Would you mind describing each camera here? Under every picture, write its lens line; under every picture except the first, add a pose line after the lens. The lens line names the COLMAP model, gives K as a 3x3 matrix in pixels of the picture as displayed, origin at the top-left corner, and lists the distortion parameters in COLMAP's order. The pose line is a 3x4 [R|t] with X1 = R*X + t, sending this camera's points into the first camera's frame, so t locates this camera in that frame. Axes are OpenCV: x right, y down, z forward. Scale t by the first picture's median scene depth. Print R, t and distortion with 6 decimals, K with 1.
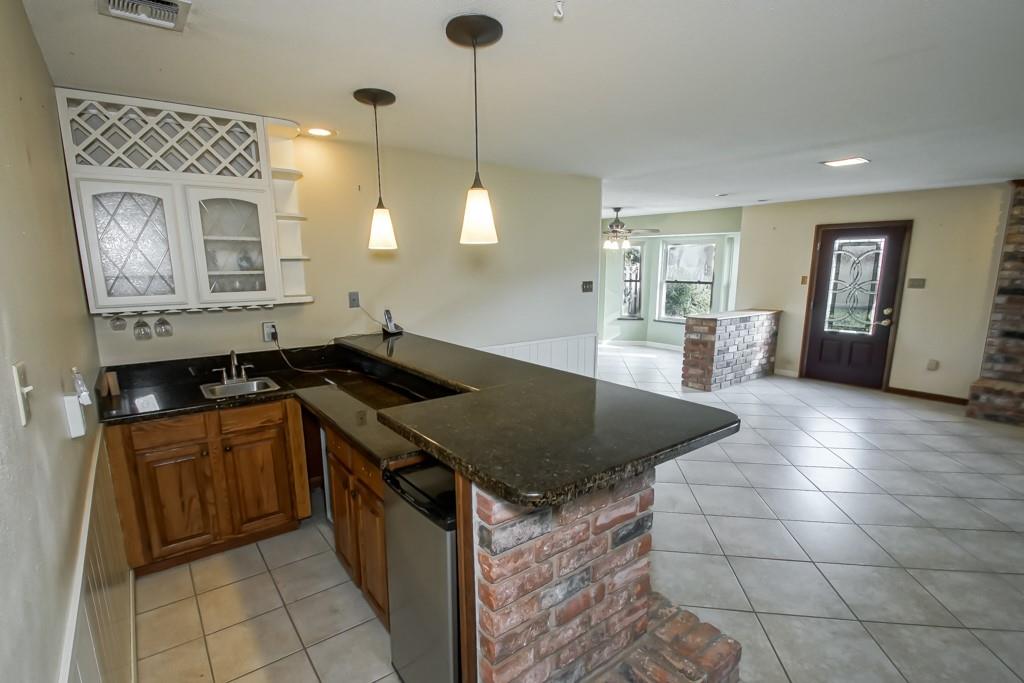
lens RADIAL K [[483.4, 0, 482.7], [0, 483.4, 356.7], [0, 0, 1]] dist [-0.000658, 0.000001]
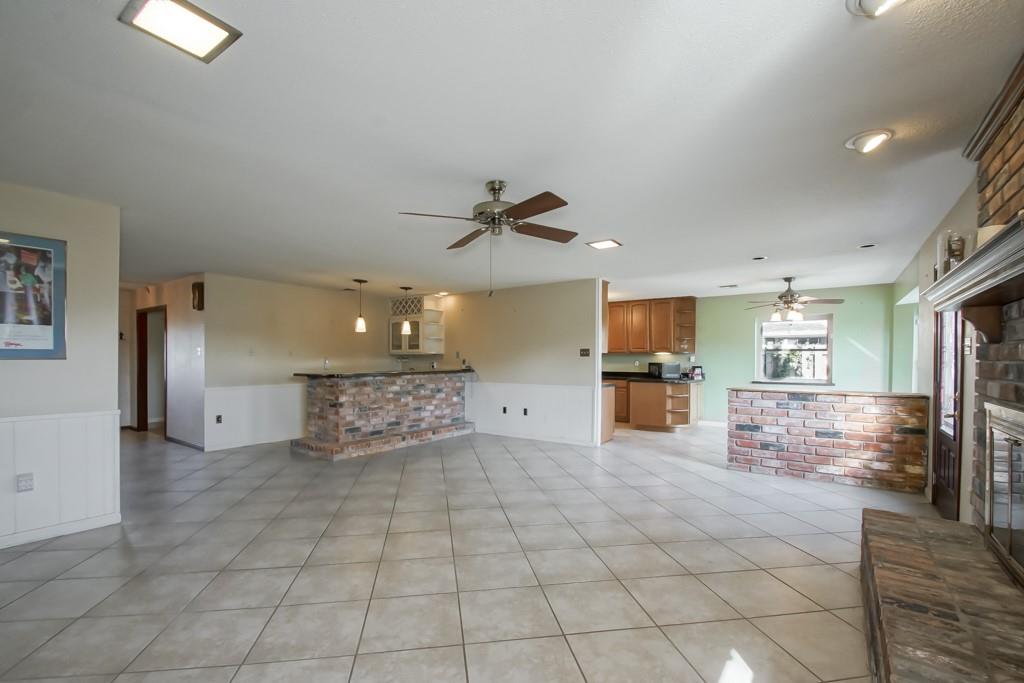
lens RADIAL K [[471.0, 0, 510.7], [0, 471.0, 345.5], [0, 0, 1]] dist [-0.000100, -0.000160]
pose [[0.326124, -0.022496, -0.945059, 1.108359], [-0.179901, 0.979970, -0.085408, -0.006726], [0.928051, 0.197871, 0.315544, 0.277891]]
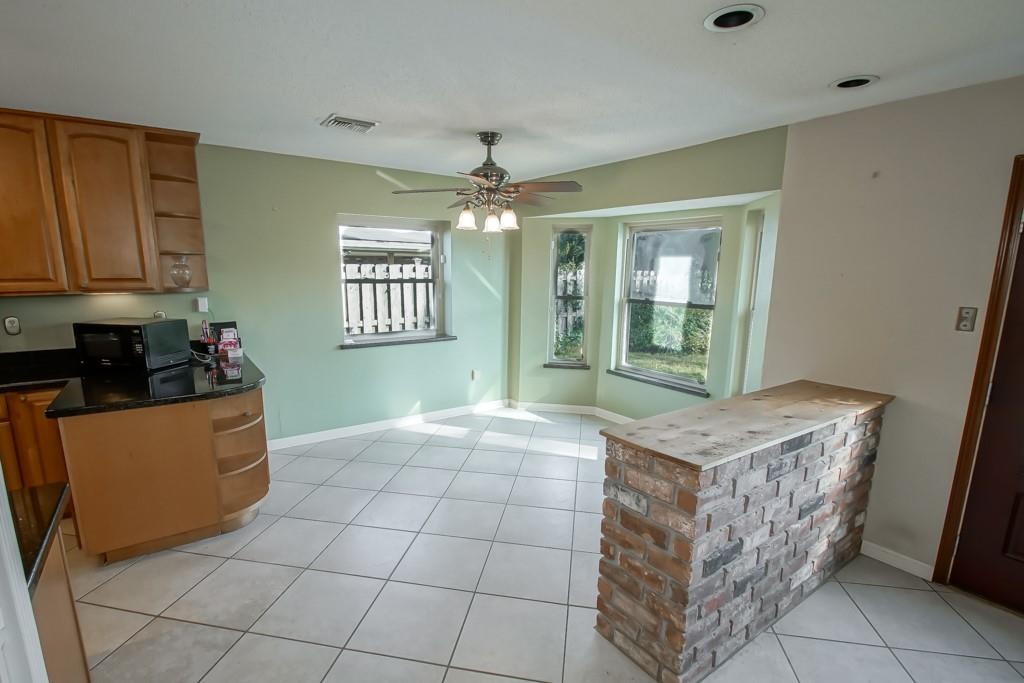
lens RADIAL K [[480.3, 0, 477.3], [0, 480.3, 359.9], [0, 0, 1]] dist [-0.000411, -0.000459]
pose [[0.998741, 0.024132, -0.043975, 0.335603], [-0.024039, 0.999708, 0.002640, -0.124358], [0.044026, -0.001579, 0.999029, 0.657241]]
